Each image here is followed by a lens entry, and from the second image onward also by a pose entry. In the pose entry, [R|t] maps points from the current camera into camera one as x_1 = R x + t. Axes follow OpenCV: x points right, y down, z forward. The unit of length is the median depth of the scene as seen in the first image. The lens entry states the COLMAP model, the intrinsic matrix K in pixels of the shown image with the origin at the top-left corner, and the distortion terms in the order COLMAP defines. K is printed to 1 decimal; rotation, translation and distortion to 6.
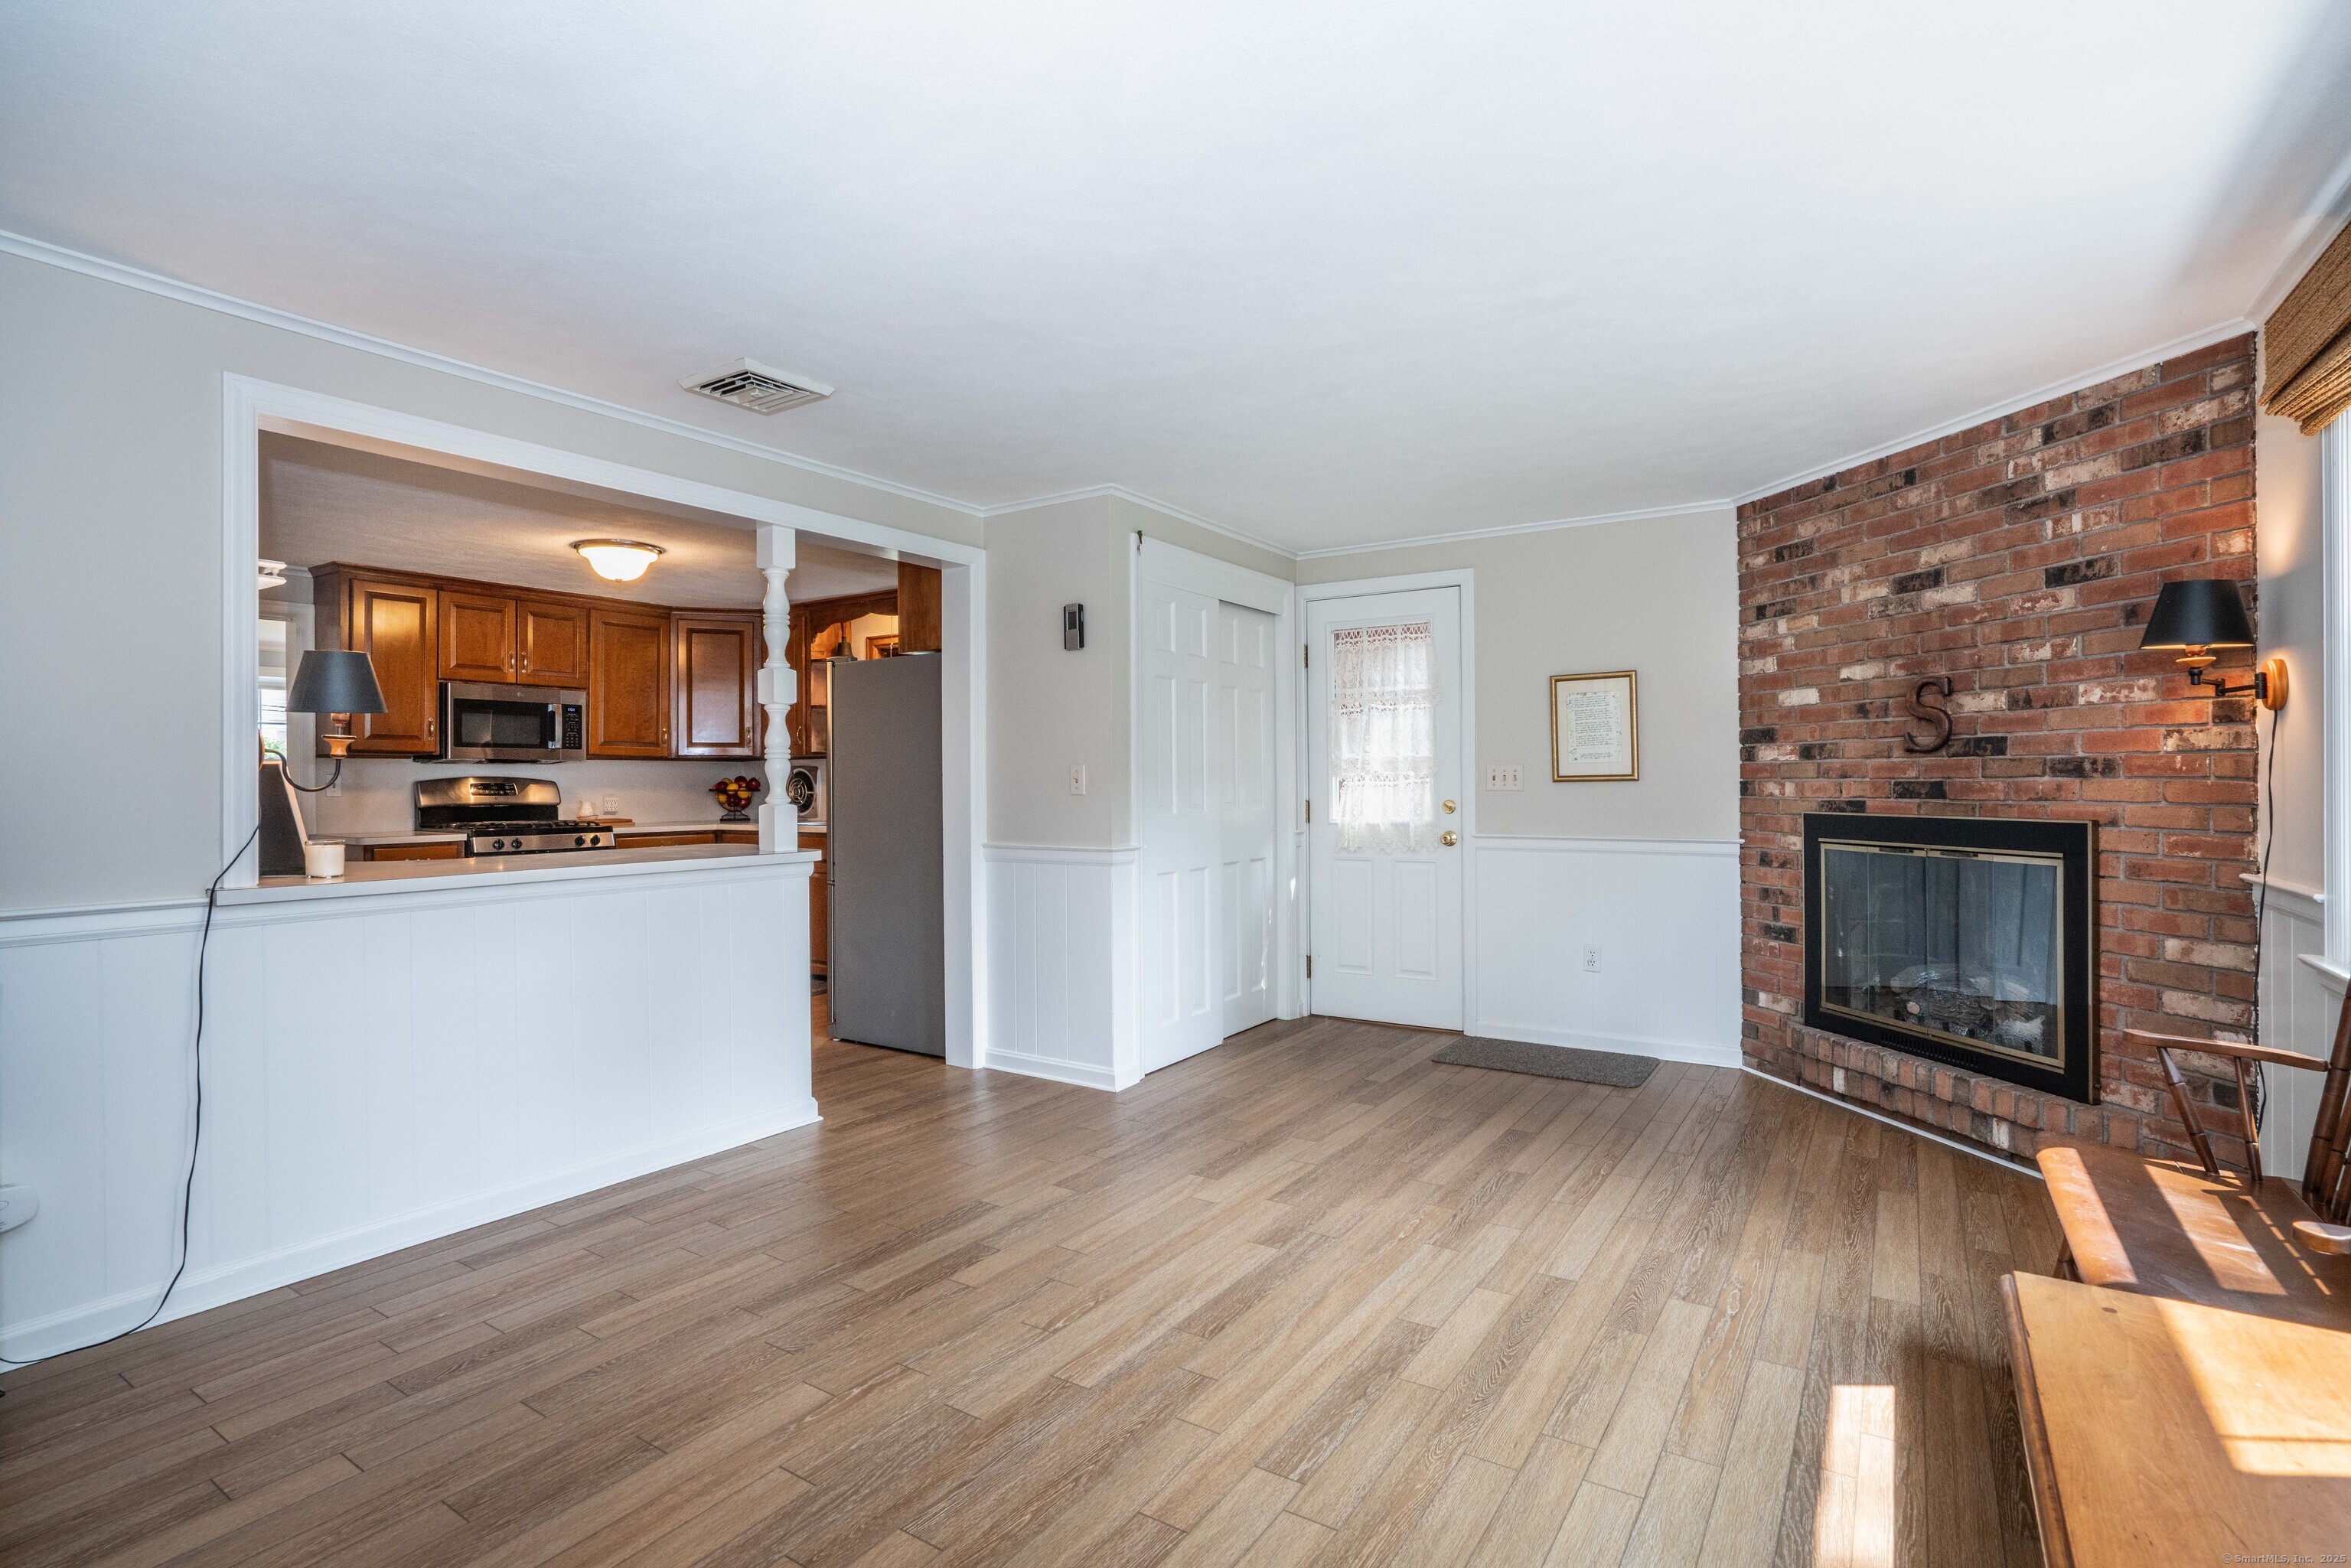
lens RADIAL K [[1127.7, 0, 1169.7], [0, 1127.7, 785.9], [0, 0, 1]] dist [-0.054878, 0.020547]
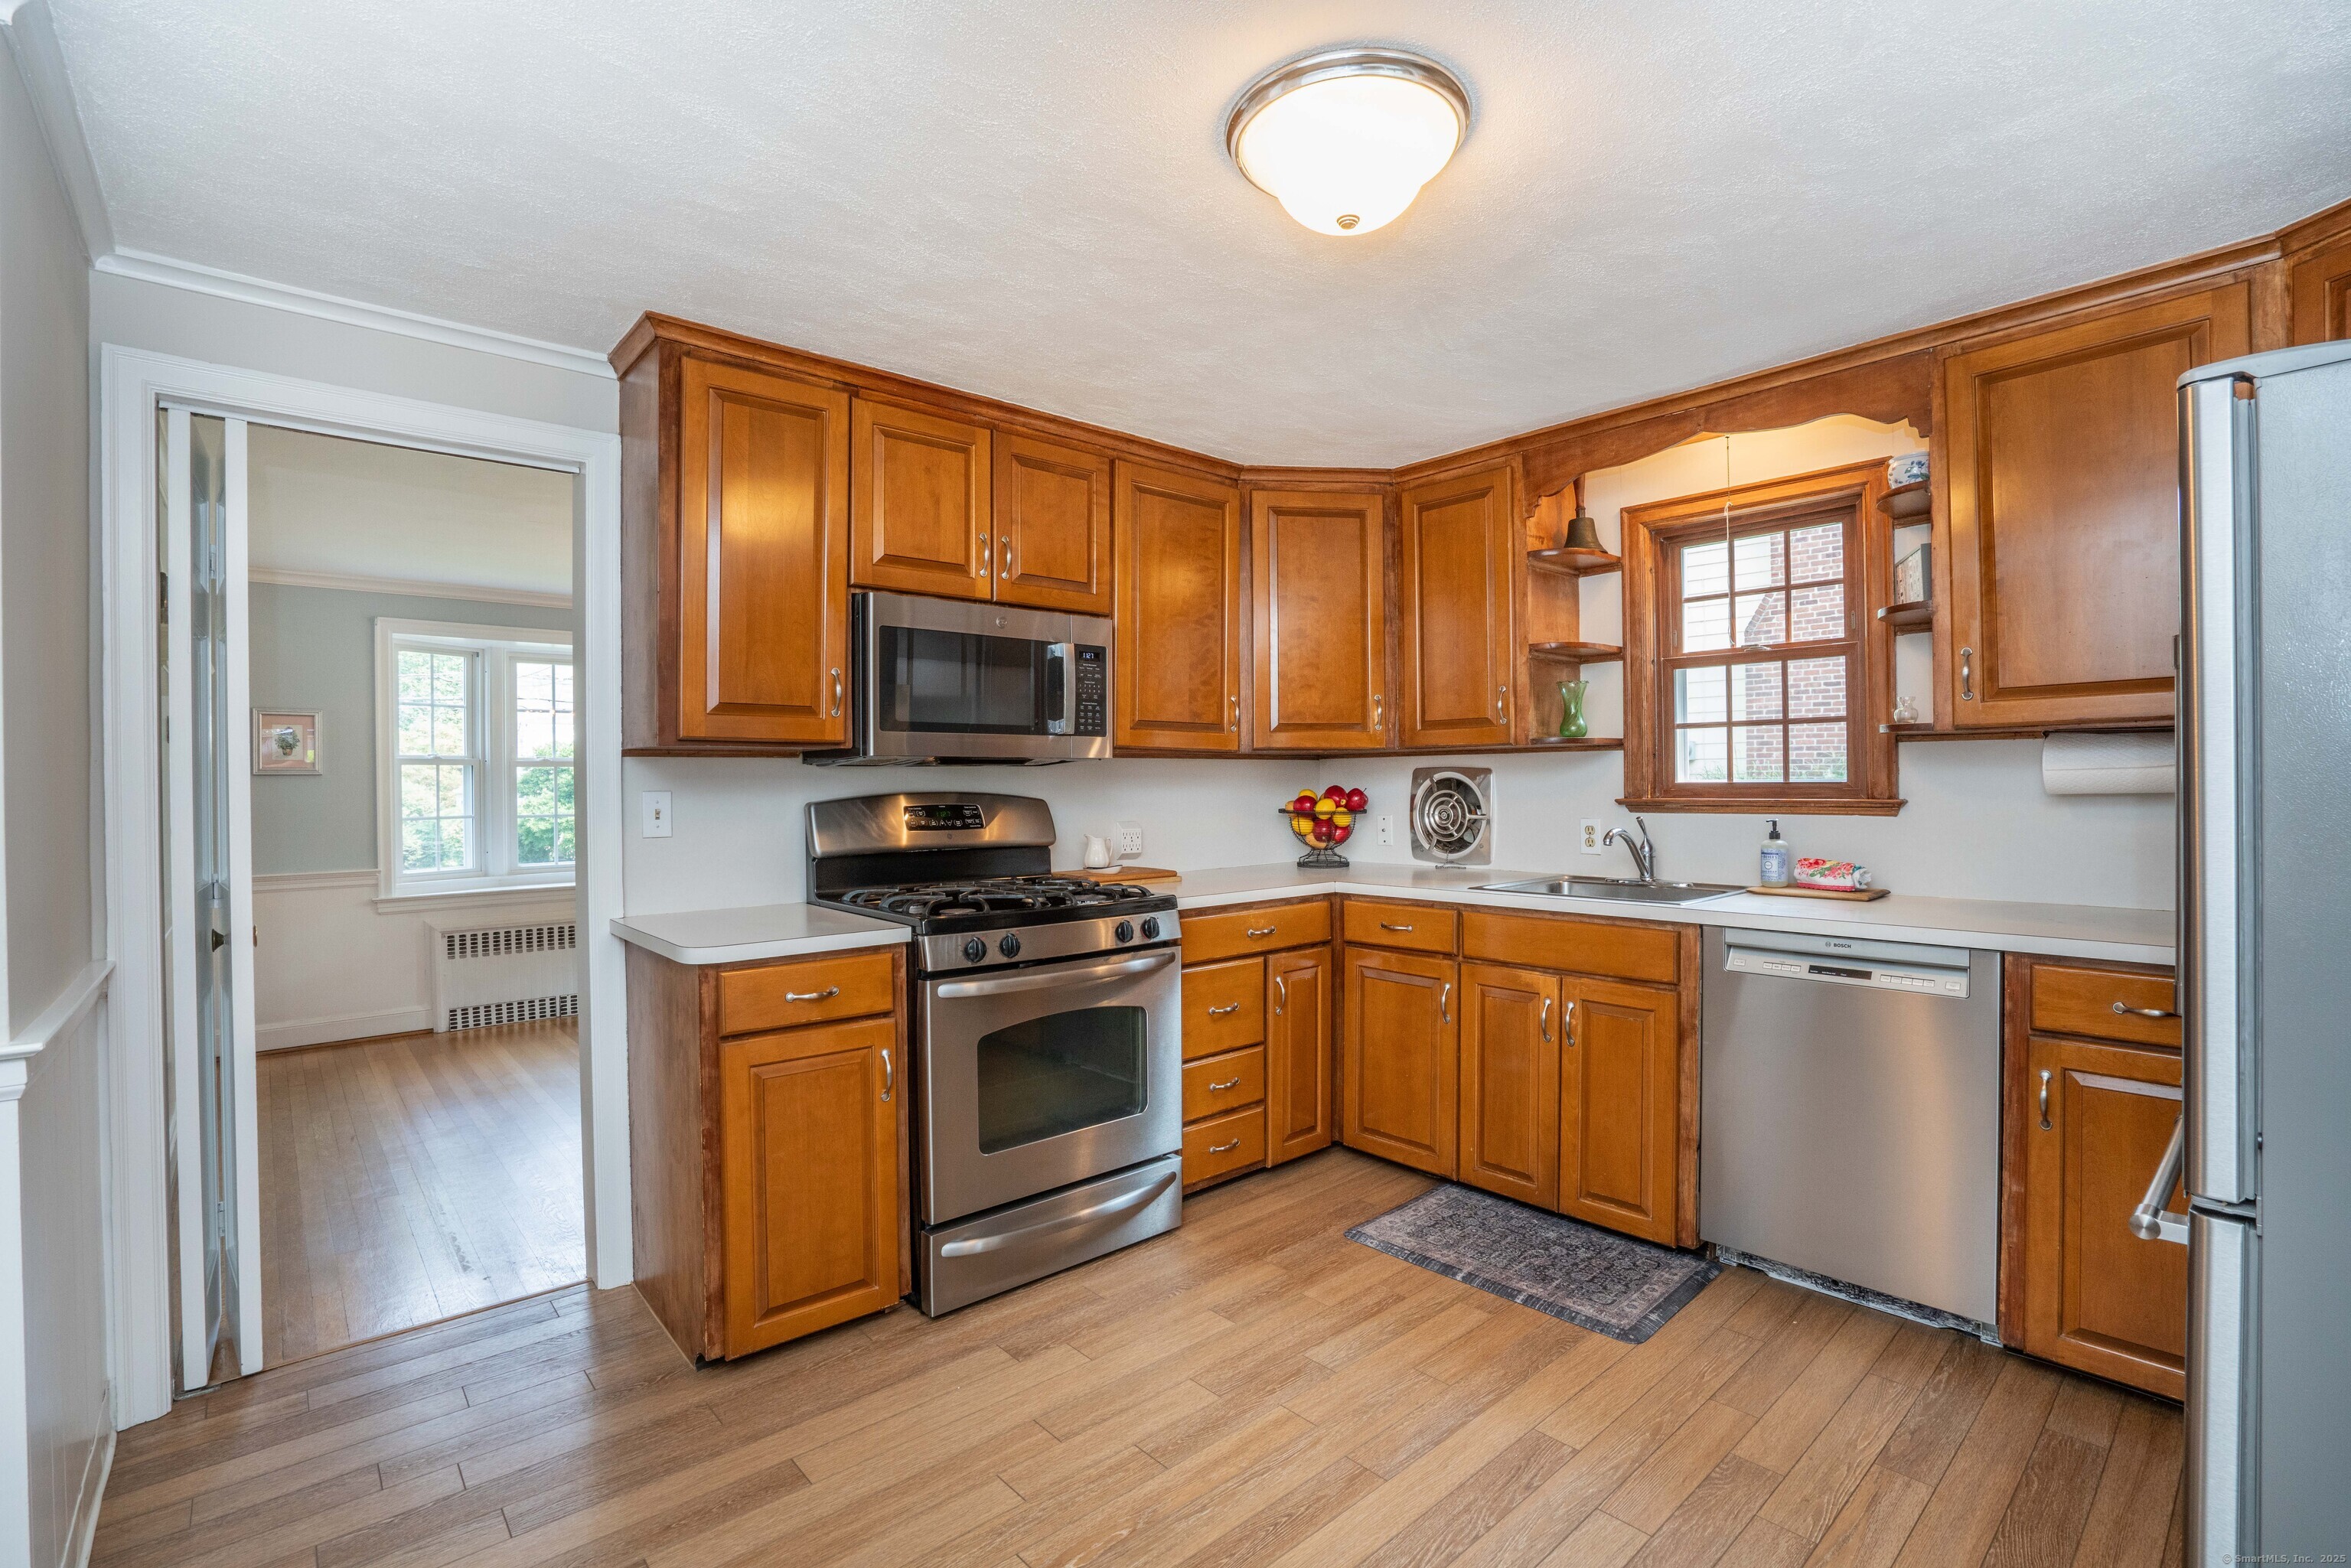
lens RADIAL K [[1064.1, 0, 1175.5], [0, 1064.1, 784.0], [0, 0, 1]] dist [-0.065176, 0.022998]
pose [[0.966182, -0.002603, -0.257850, -0.703006], [0.002702, 0.999996, 0.000032, -0.021852], [0.257849, -0.000727, 0.966185, 1.026850]]
